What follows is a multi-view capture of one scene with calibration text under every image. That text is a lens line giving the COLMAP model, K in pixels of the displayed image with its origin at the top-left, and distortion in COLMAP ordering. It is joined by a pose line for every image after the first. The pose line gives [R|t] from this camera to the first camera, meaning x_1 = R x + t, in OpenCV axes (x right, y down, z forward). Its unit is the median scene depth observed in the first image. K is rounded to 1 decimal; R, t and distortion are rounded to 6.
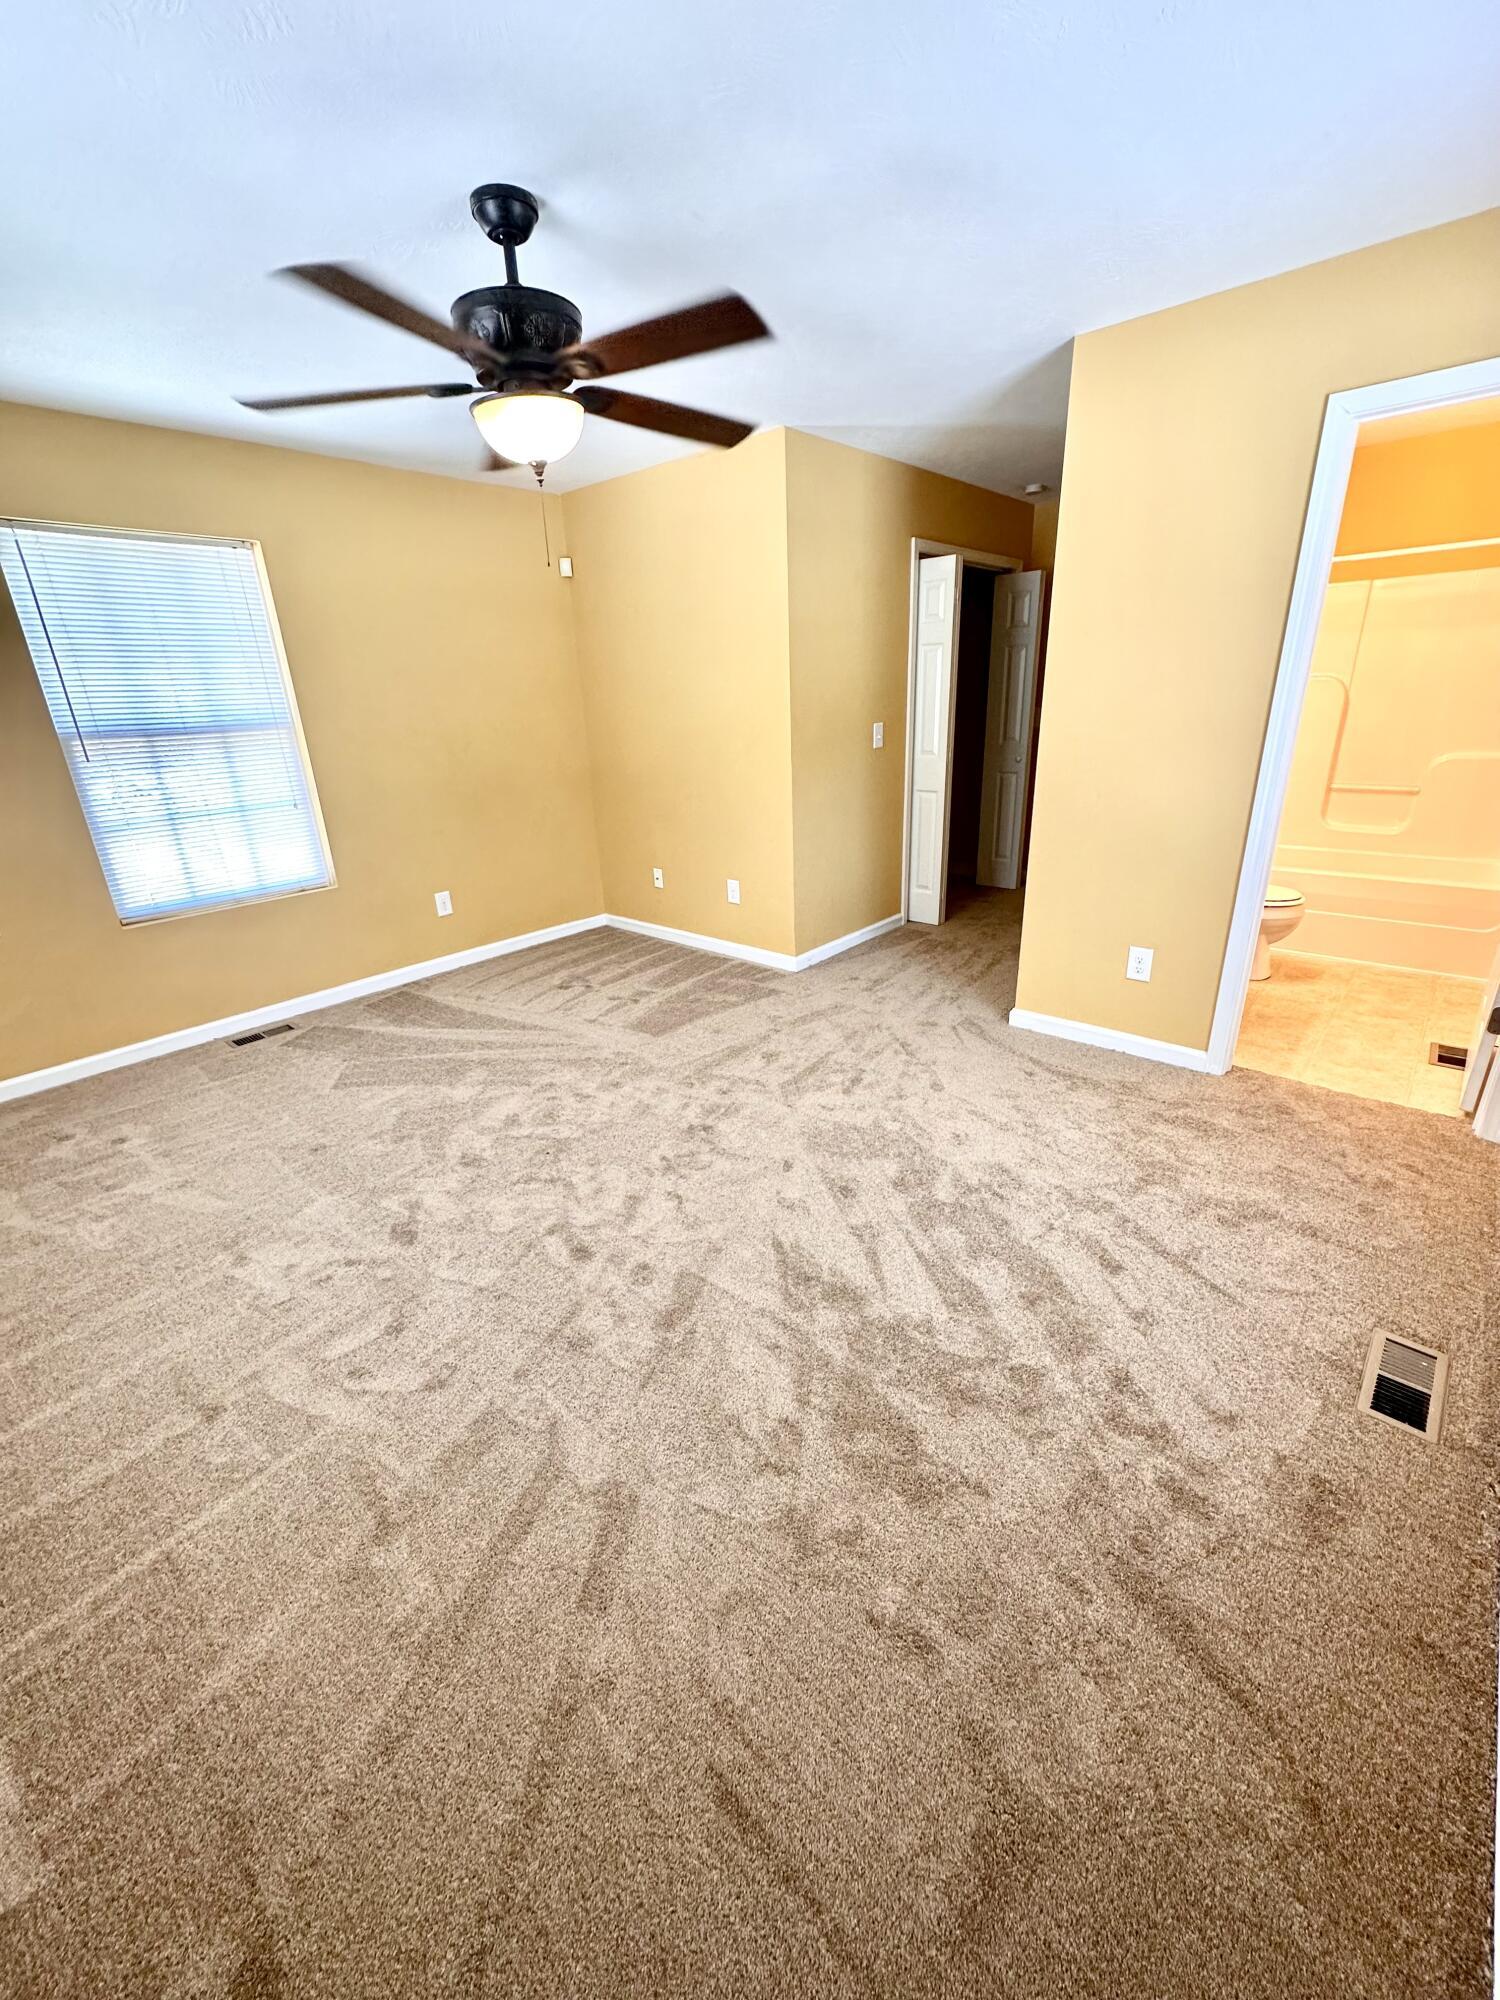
lens RADIAL K [[816.2, 0, 750.8], [0, 816.2, 1004.0], [0, 0, 1]] dist [0.000953, 0.000116]
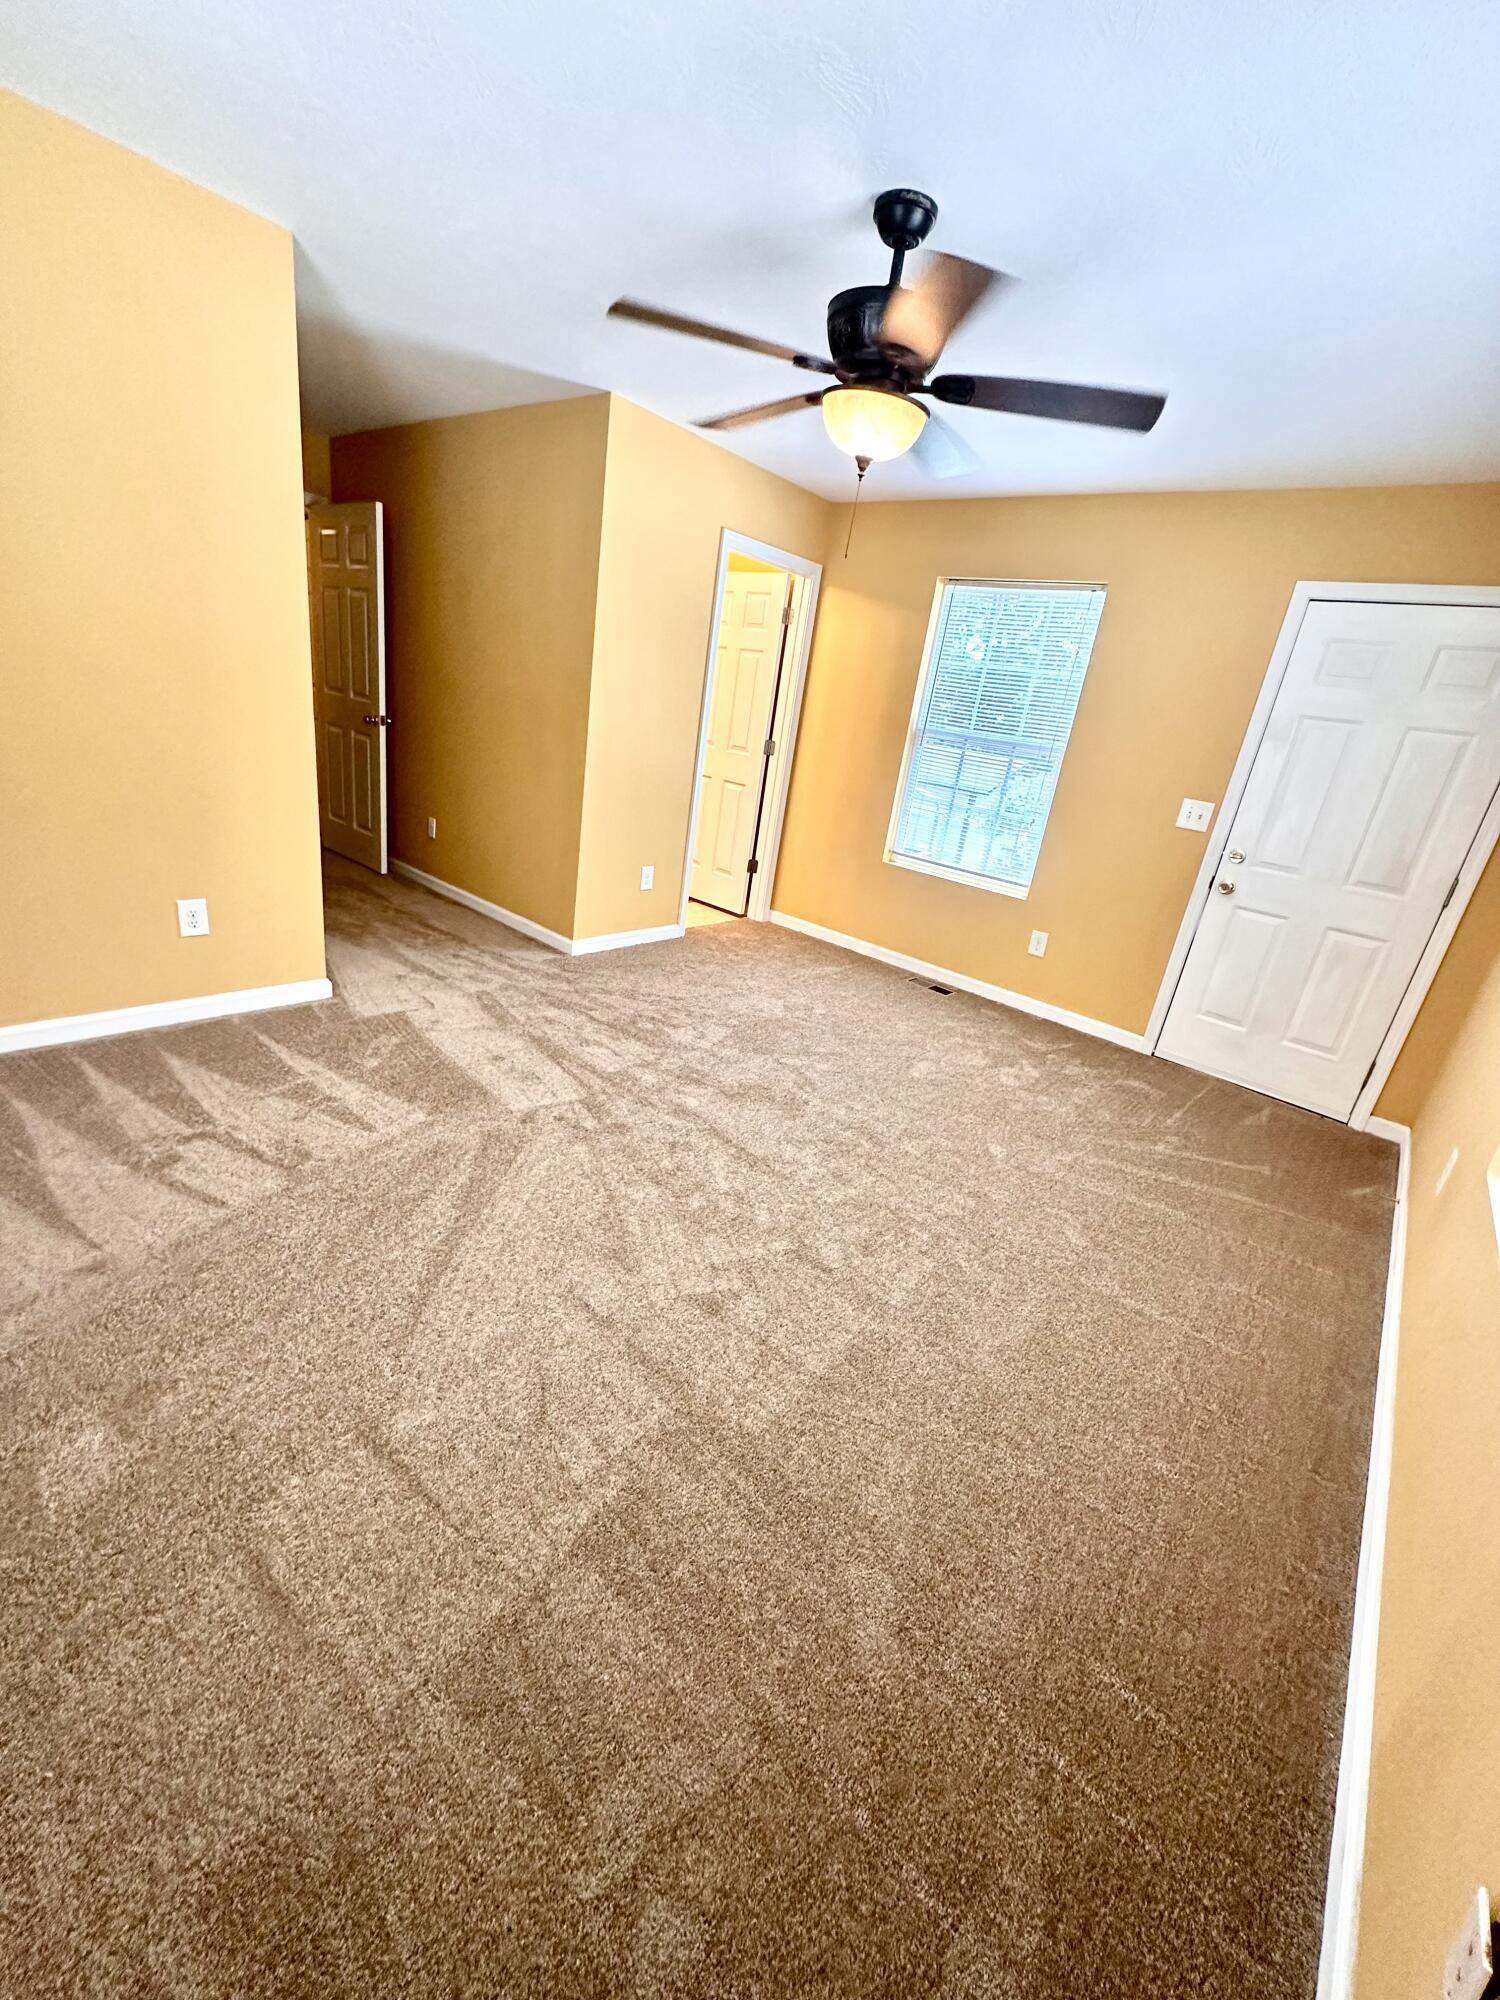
lens RADIAL K [[816.2, 0, 742.9], [0, 816.2, 996.1], [0, 0, 1]] dist [0.000953, 0.000116]
pose [[-0.021762, -0.311735, 0.949920, -0.752047], [0.232154, 0.922598, 0.308088, -0.205806], [-0.972436, 0.227232, 0.052293, 0.645171]]
